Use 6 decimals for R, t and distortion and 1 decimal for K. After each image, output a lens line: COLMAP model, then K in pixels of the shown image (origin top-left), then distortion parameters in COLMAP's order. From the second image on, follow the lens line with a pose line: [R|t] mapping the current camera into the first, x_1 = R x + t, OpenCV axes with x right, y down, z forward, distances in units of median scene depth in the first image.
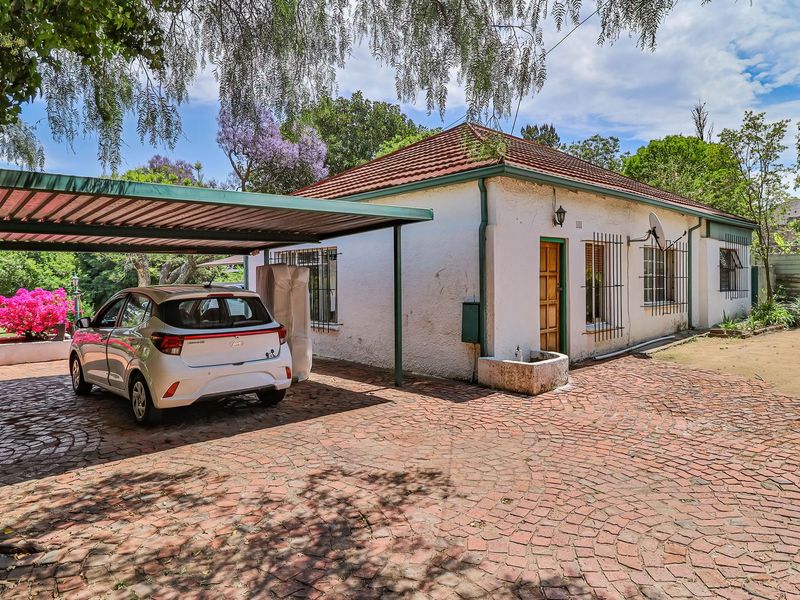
lens RADIAL K [[552.6, 0, 399.3], [0, 552.6, 277.9], [0, 0, 1]] dist [0.004774, -0.007800]
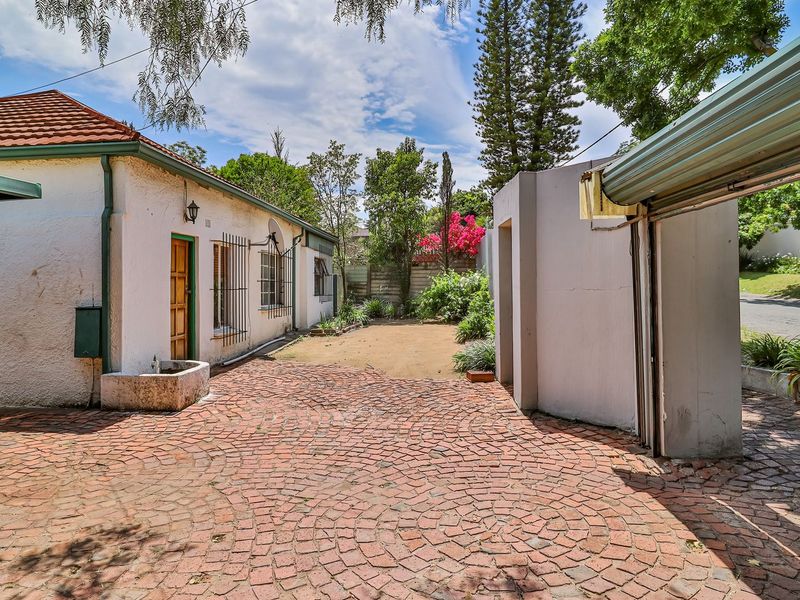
lens RADIAL K [[552.6, 0, 399.3], [0, 552.6, 277.9], [0, 0, 1]] dist [0.004774, -0.007800]
pose [[0.741569, 0.013665, 0.670737, -0.071577], [-0.001064, 0.999815, -0.019192, 0.015903], [-0.670876, 0.013518, 0.741447, 0.095051]]
